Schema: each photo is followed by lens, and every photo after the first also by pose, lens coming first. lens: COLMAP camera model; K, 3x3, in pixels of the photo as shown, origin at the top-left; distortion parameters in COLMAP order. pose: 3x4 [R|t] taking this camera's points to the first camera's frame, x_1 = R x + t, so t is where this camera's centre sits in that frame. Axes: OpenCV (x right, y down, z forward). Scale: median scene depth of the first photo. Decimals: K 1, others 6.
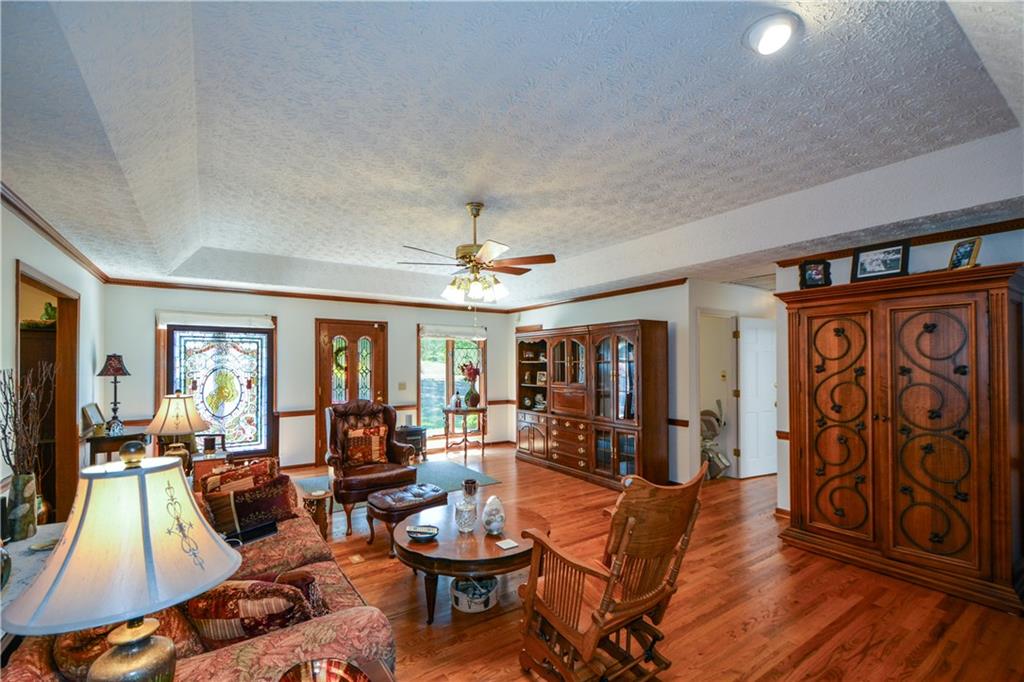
lens RADIAL K [[456.8, 0, 508.0], [0, 456.8, 354.3], [0, 0, 1]] dist [-0.001386, -0.000142]
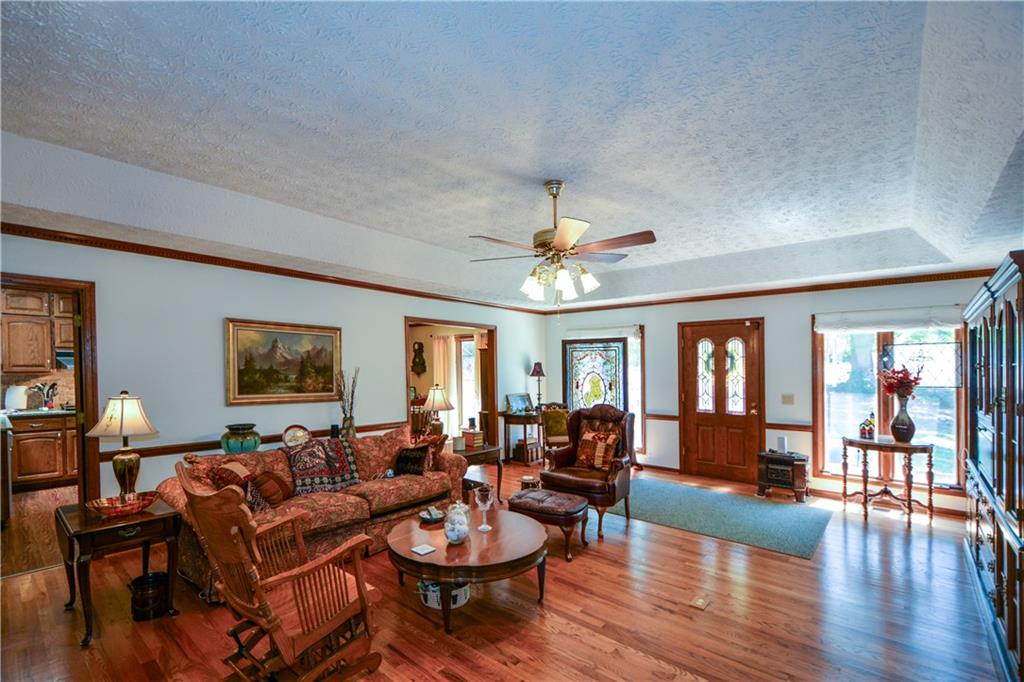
lens RADIAL K [[456.8, 0, 516.9], [0, 456.8, 370.1], [0, 0, 1]] dist [-0.001386, -0.000142]
pose [[0.253993, 0.004109, -0.967197, 0.469632], [0.014915, 0.999855, 0.008165, 0.010757], [0.967091, -0.016500, 0.253895, 0.446746]]
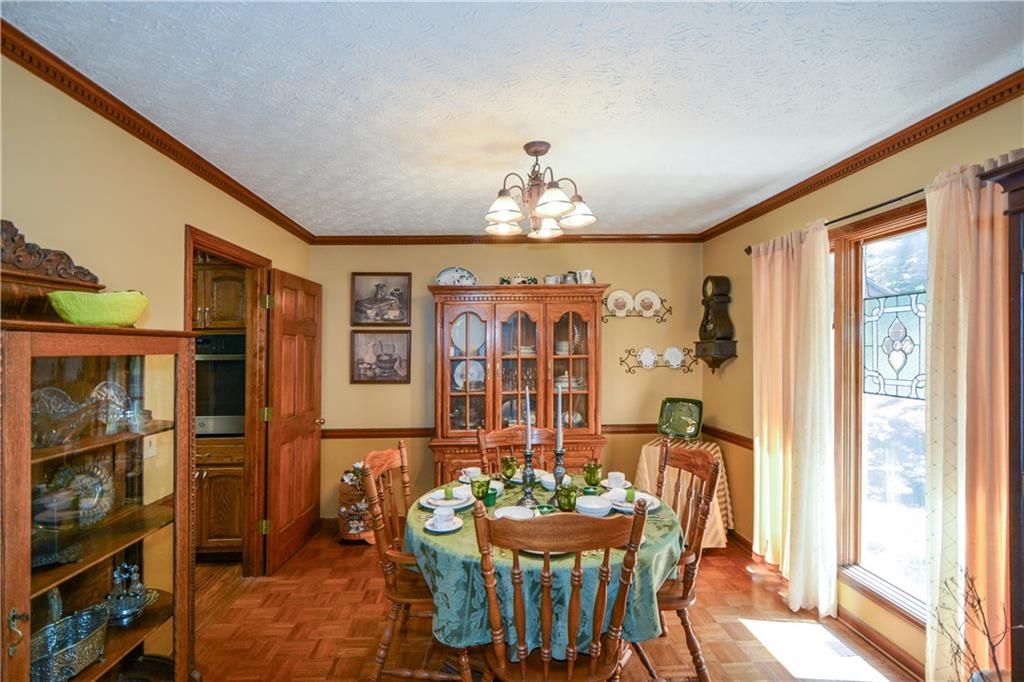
lens RADIAL K [[456.8, 0, 511.9], [0, 456.8, 346.5], [0, 0, 1]] dist [-0.001386, -0.000142]
pose [[-0.513571, -0.001617, -0.858045, -0.563083], [0.012855, 0.999871, -0.009578, 0.012882], [0.857951, -0.015949, -0.513485, 0.599895]]
